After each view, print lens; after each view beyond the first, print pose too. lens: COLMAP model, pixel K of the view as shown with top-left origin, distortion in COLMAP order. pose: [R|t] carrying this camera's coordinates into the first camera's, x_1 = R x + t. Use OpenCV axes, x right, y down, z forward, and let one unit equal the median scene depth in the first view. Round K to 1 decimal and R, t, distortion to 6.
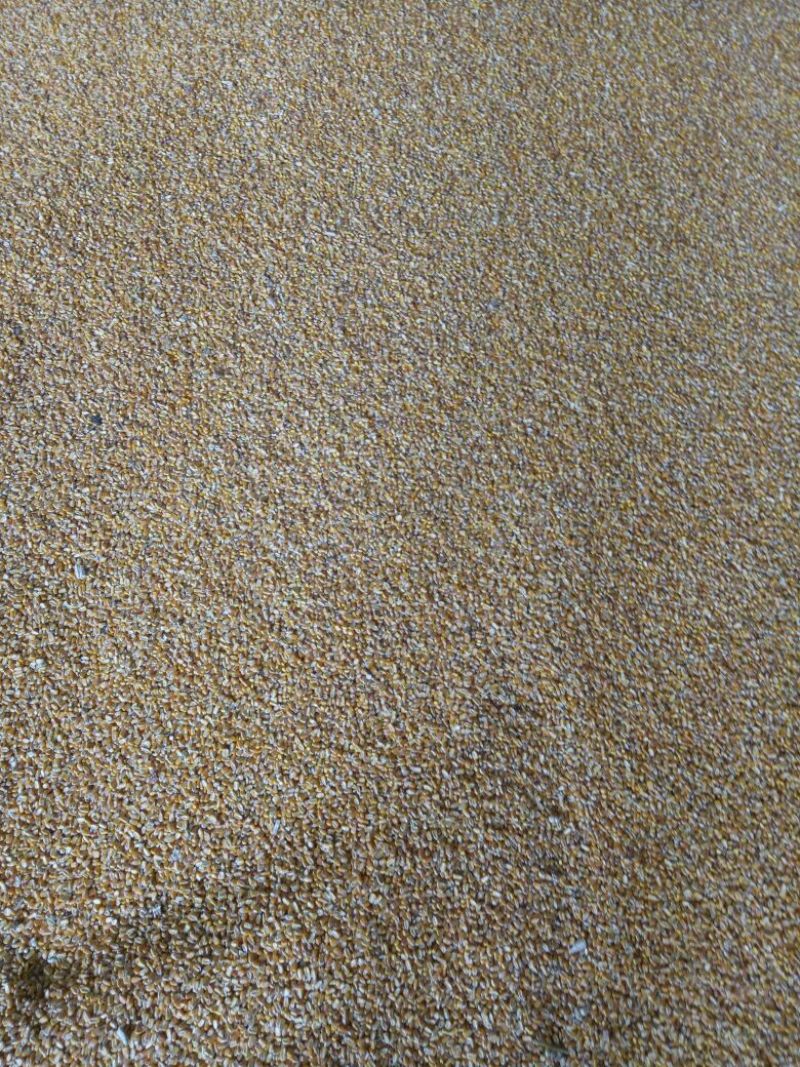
lens RADIAL K [[780.2, 0, 400.0], [0, 780.2, 533.5], [0, 0, 1]] dist [0.025391, -0.022833]
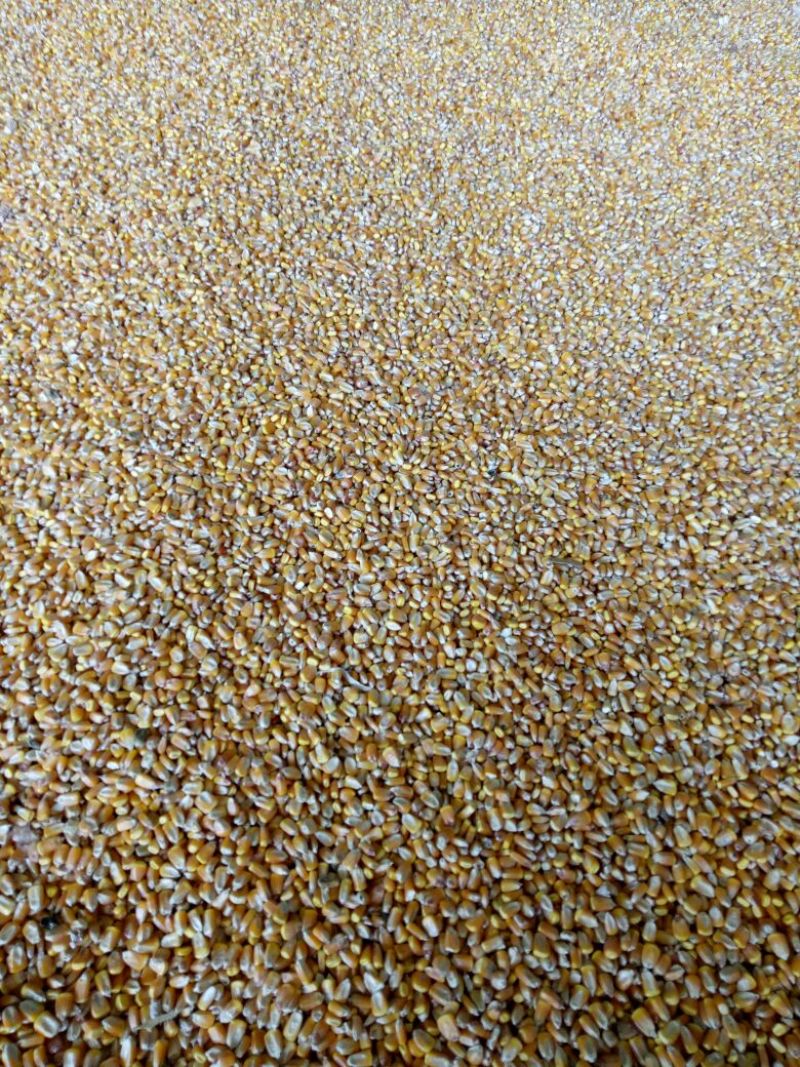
lens RADIAL K [[780.2, 0, 400.0], [0, 780.2, 533.5], [0, 0, 1]] dist [0.025391, -0.022833]
pose [[0.956693, -0.245297, 0.156742, 0.286173], [0.283178, 0.908981, -0.305883, 0.213609], [-0.067443, 0.337022, 0.939078, 0.573830]]
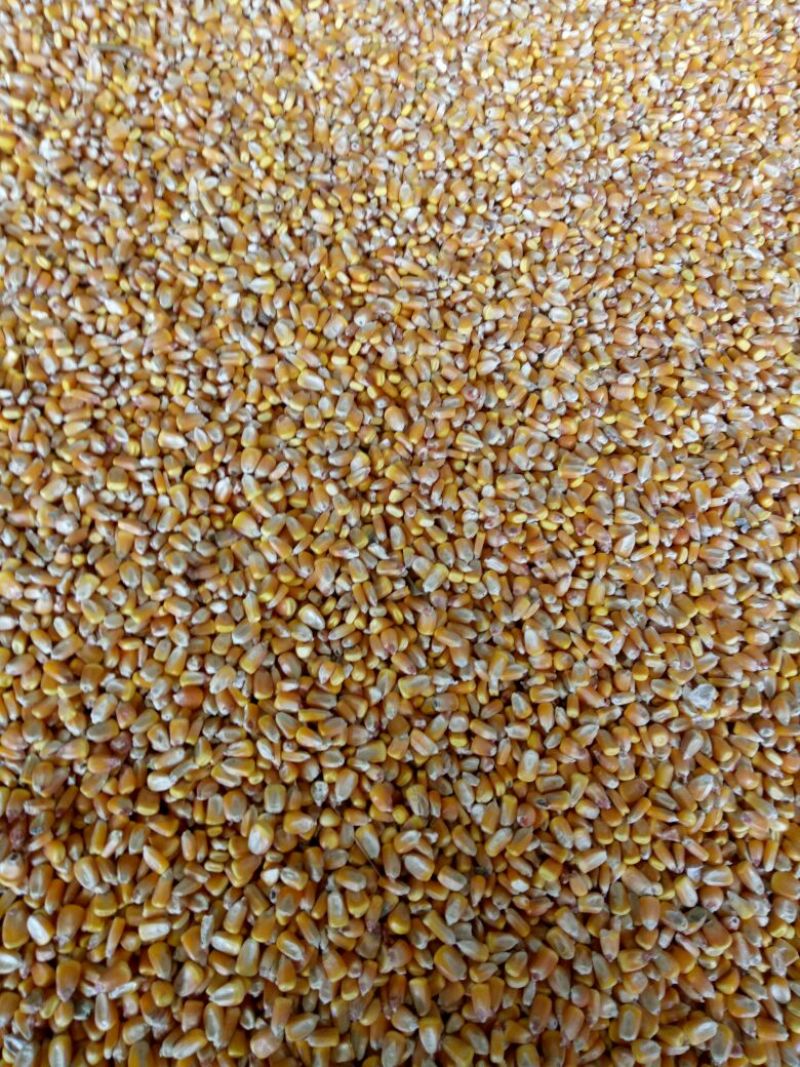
lens RADIAL K [[780.2, 0, 400.0], [0, 780.2, 533.5], [0, 0, 1]] dist [0.025391, -0.022833]
pose [[0.835256, -0.498568, 0.231898, 0.367394], [0.501523, 0.863672, 0.050449, 0.348521], [-0.225437, 0.074164, 0.971431, 0.660615]]
